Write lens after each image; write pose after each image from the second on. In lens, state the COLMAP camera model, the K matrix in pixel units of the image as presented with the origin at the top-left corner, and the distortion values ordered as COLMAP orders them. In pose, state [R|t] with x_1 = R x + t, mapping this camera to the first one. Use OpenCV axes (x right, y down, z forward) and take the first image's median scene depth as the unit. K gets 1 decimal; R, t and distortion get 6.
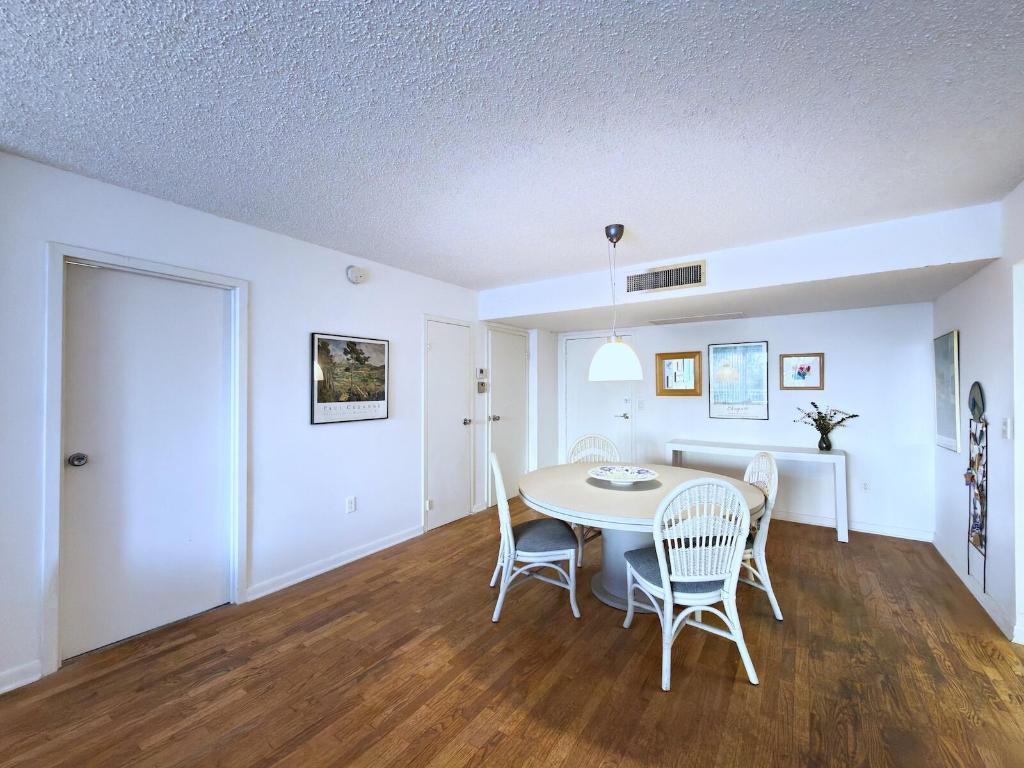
lens RADIAL K [[416.0, 0, 512.0], [0, 416.0, 384.0], [0, 0, 1]] dist [0.000359, 0.000247]
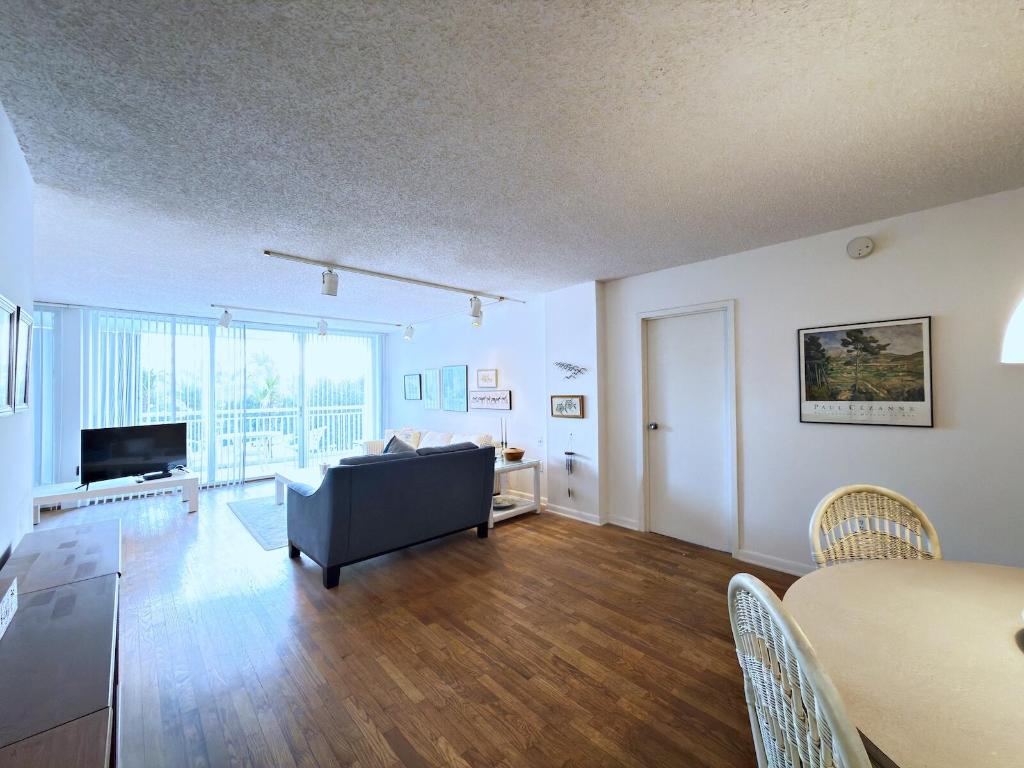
lens RADIAL K [[406.6, 0, 513.4], [0, 406.6, 384.3], [0, 0, 1]] dist [0.000580, 0.000151]
pose [[-0.198609, -0.009670, -0.980031, 0.670727], [0.017955, 0.999748, -0.013504, 0.008905], [0.979914, -0.020278, -0.198386, 0.587731]]
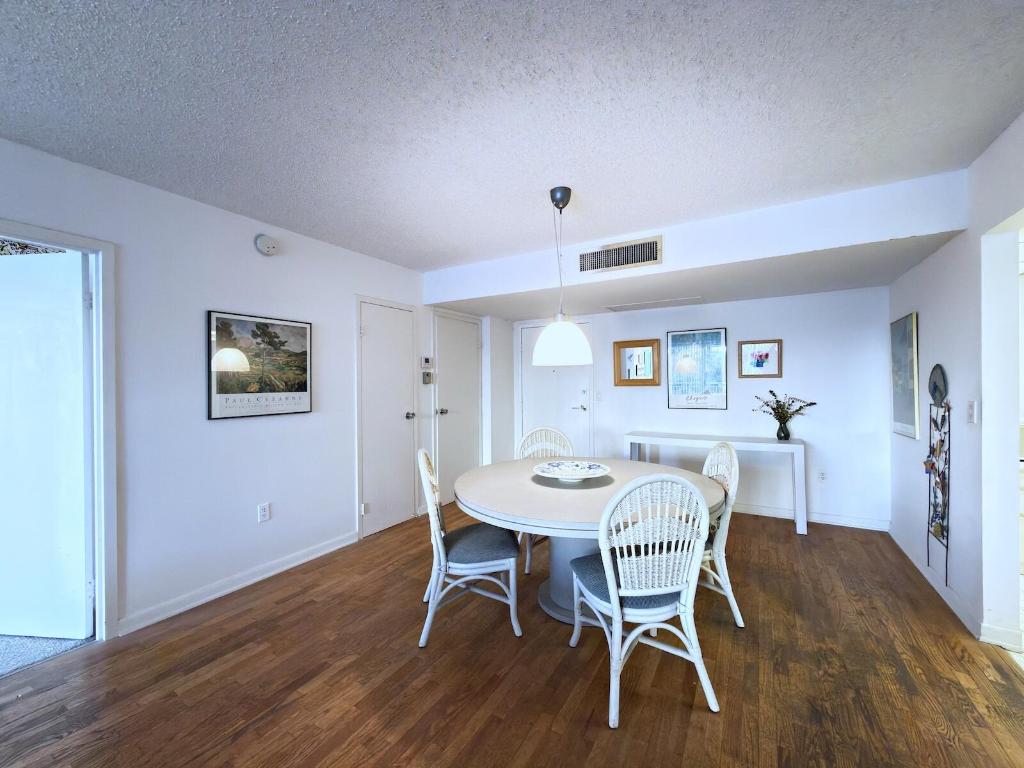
lens RADIAL K [[413.7, 0, 512.0], [0, 413.7, 384.0], [0, 0, 1]] dist [0.000854, 0.000001]
pose [[0.997087, -0.007508, 0.075907, 0.074794], [0.006810, 0.999932, 0.009448, 0.023739], [-0.075973, -0.008903, 0.997070, 0.131458]]
